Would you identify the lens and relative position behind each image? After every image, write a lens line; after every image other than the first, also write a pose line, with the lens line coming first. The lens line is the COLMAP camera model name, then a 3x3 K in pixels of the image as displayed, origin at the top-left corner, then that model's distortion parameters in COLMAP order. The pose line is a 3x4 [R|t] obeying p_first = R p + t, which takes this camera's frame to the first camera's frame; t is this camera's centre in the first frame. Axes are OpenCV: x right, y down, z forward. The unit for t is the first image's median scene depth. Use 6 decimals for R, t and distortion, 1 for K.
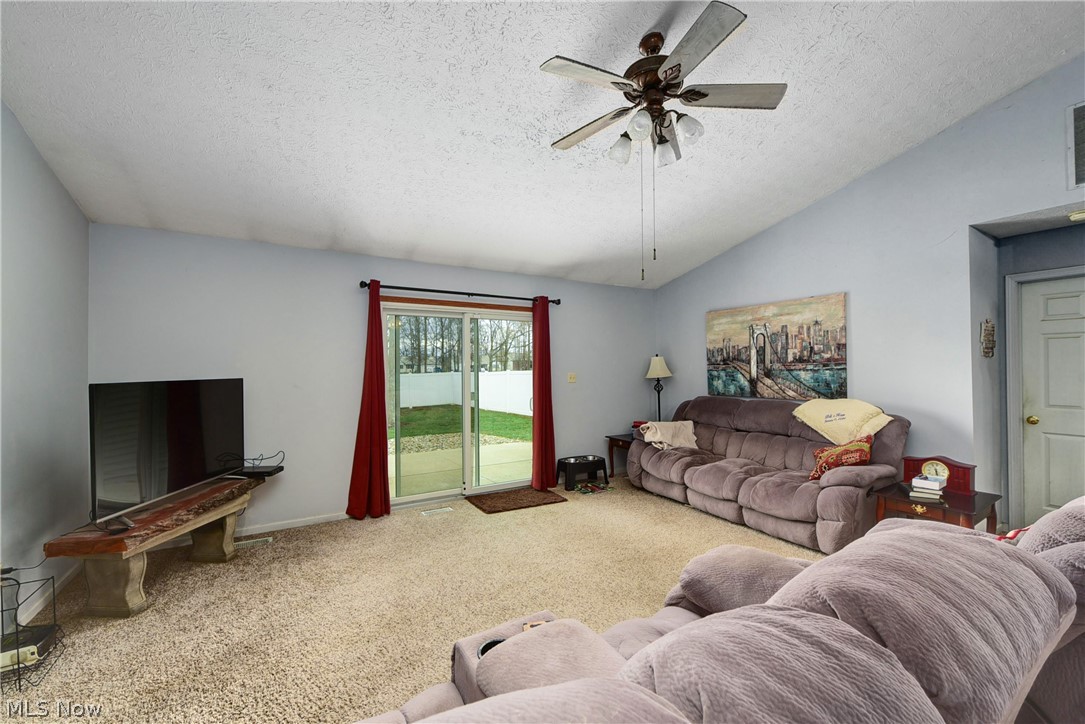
lens RADIAL K [[433.7, 0, 544.8], [0, 433.7, 365.3], [0, 0, 1]] dist [-0.009399, -0.000823]
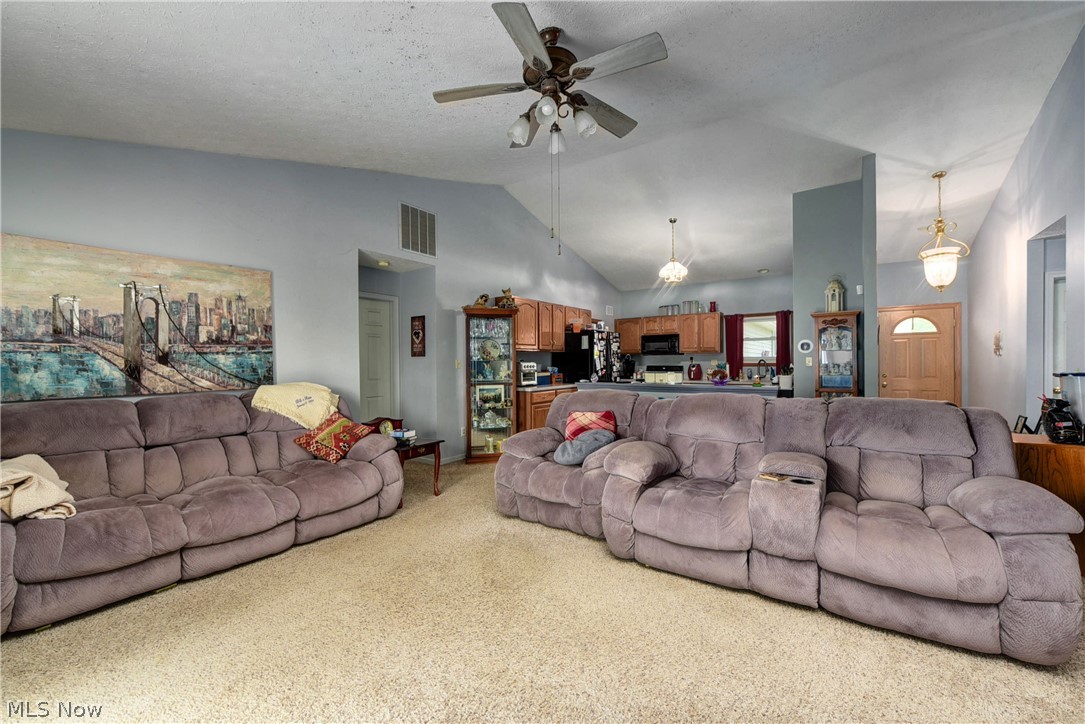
lens RADIAL K [[433.7, 0, 544.8], [0, 433.7, 365.3], [0, 0, 1]] dist [-0.009399, -0.000823]
pose [[-0.410274, 0.005198, 0.911947, -0.365484], [0.007512, 0.999969, -0.002320, 0.037672], [-0.911931, 0.005898, -0.410301, 0.743476]]
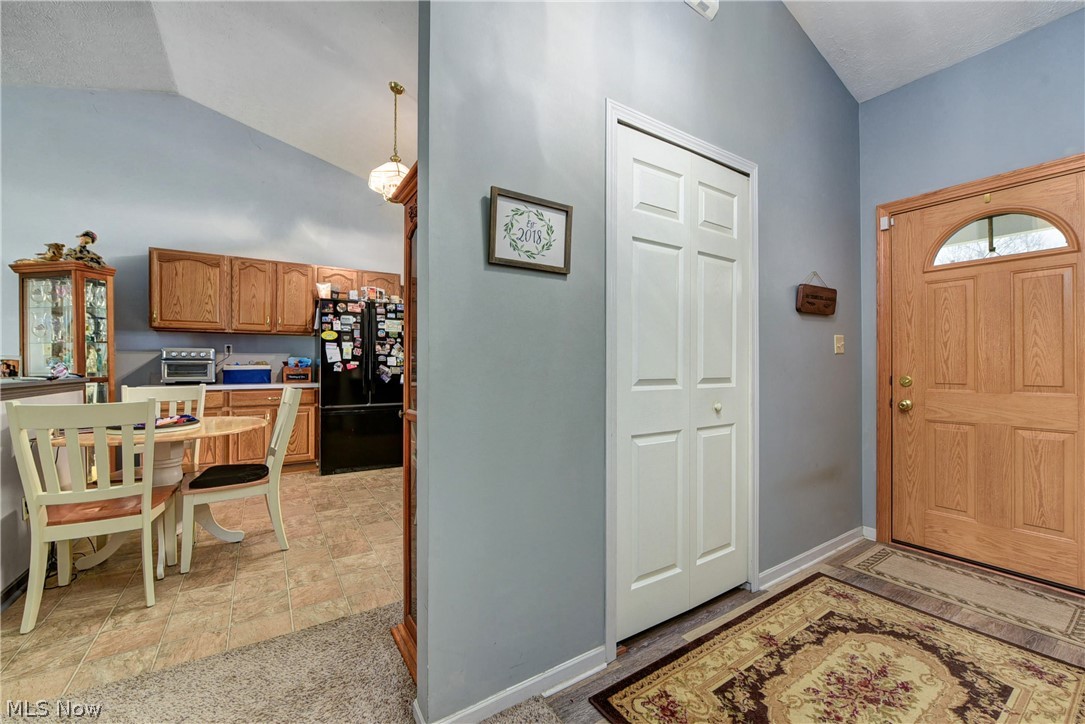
lens RADIAL K [[433.7, 0, 544.8], [0, 433.7, 365.3], [0, 0, 1]] dist [-0.009399, -0.000823]
pose [[-0.036718, 0.006284, 0.999306, -0.015980], [-0.004028, 0.999971, -0.006436, 0.064109], [-0.999318, -0.004261, -0.036692, -0.505247]]
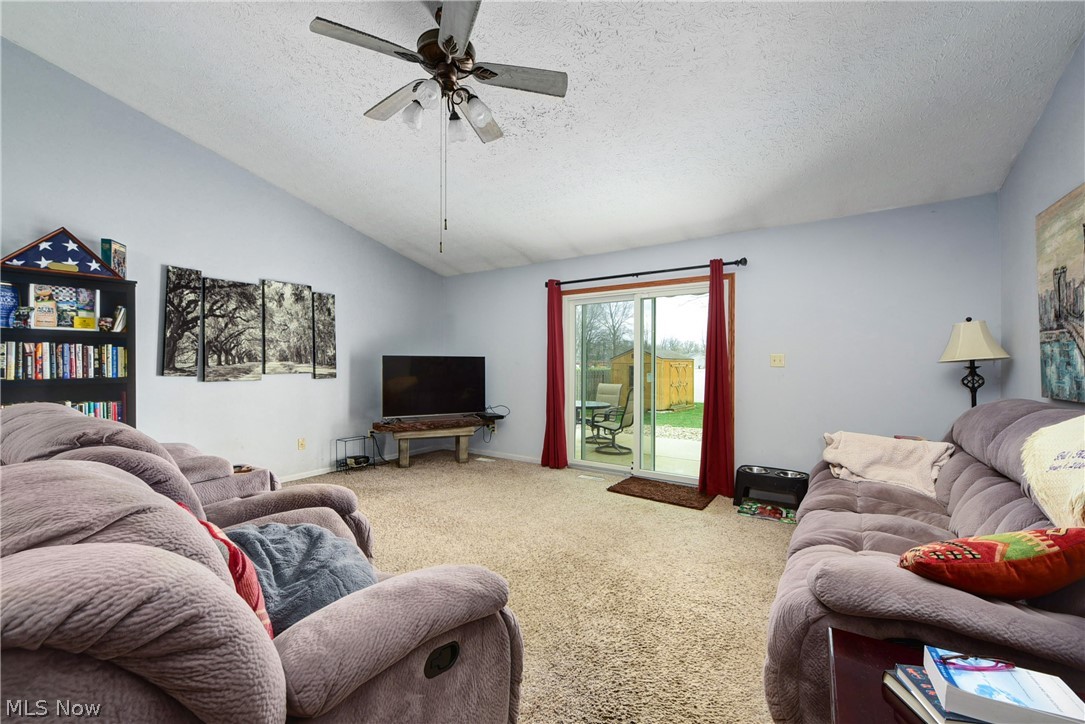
lens RADIAL K [[435.5, 0, 544.5], [0, 435.5, 363.6], [0, 0, 1]] dist [-0.007989, 0.000047]
pose [[0.422621, 0.005944, -0.906287, 0.660751], [-0.000263, 0.999979, 0.006437, 0.034826], [0.906306, -0.002482, 0.422614, 0.395842]]
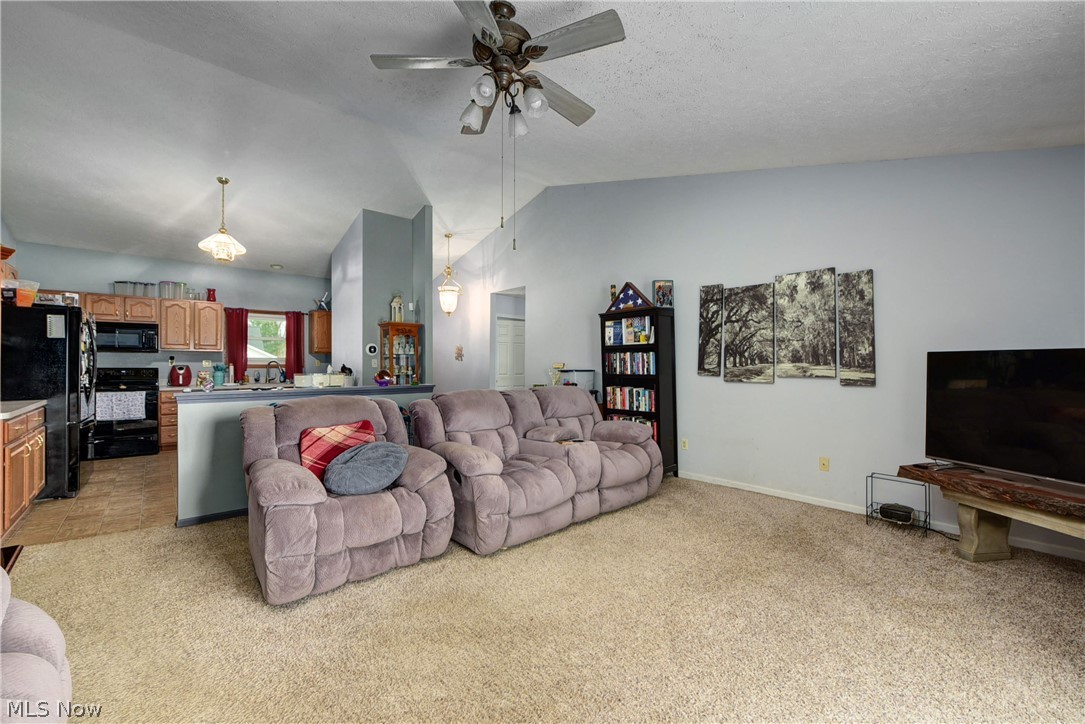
lens RADIAL K [[433.7, 0, 544.8], [0, 433.7, 365.3], [0, 0, 1]] dist [-0.009399, -0.000823]
pose [[-0.981408, 0.006120, -0.191836, 0.179650], [0.005853, 0.999981, 0.001962, 0.036584], [0.191844, 0.000803, -0.981425, 1.019261]]
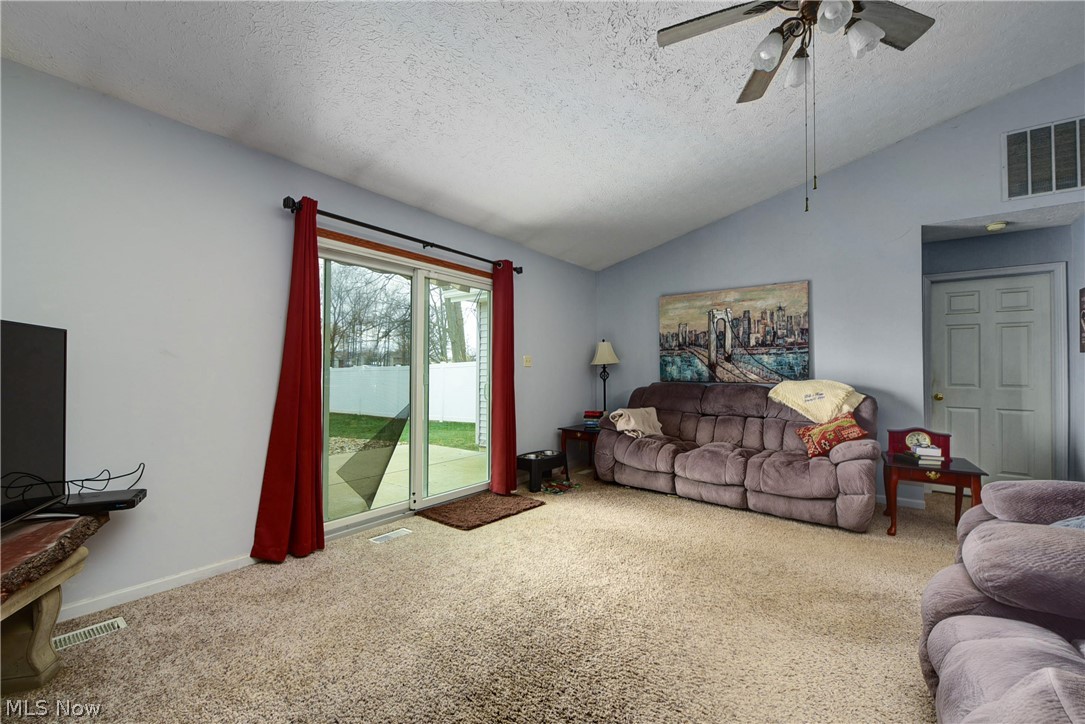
lens RADIAL K [[433.7, 0, 544.8], [0, 433.7, 365.3], [0, 0, 1]] dist [-0.009399, -0.000823]
pose [[0.930144, 0.017623, 0.366772, -0.260192], [-0.015315, 0.999840, -0.009202, 0.052809], [-0.366876, 0.002942, 0.930265, 0.220164]]
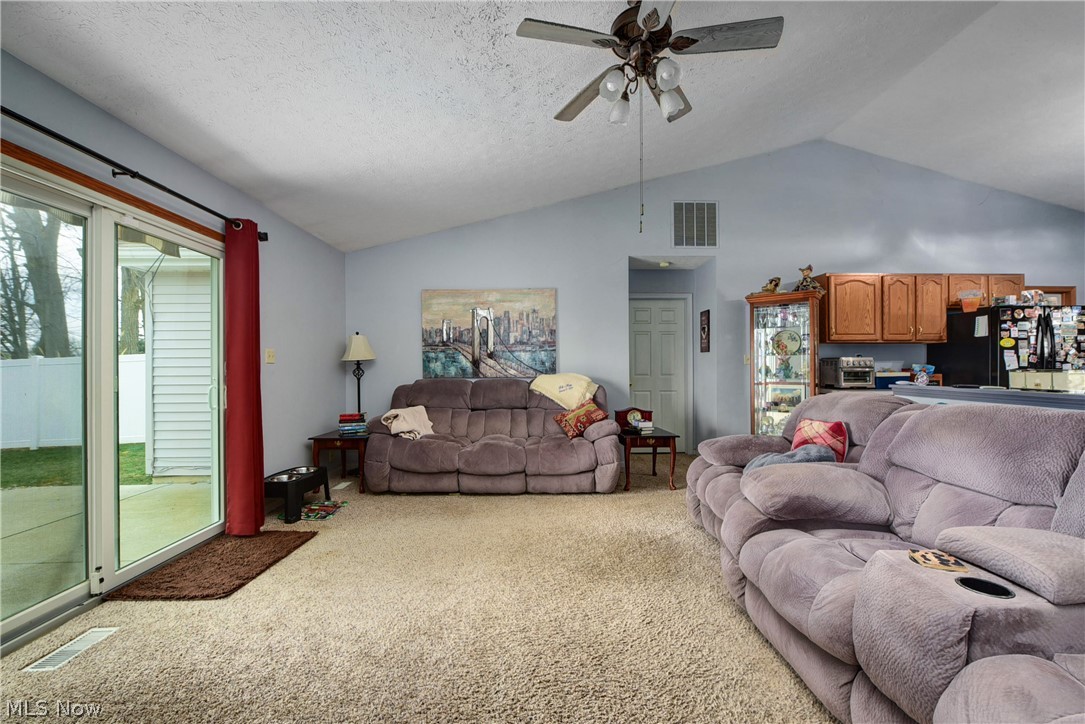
lens RADIAL K [[433.7, 0, 544.8], [0, 433.7, 365.3], [0, 0, 1]] dist [-0.009399, -0.000823]
pose [[0.494988, 0.008077, 0.868862, -0.359037], [-0.004256, 0.999967, -0.006871, 0.053772], [-0.868889, -0.000297, 0.495006, 0.359351]]
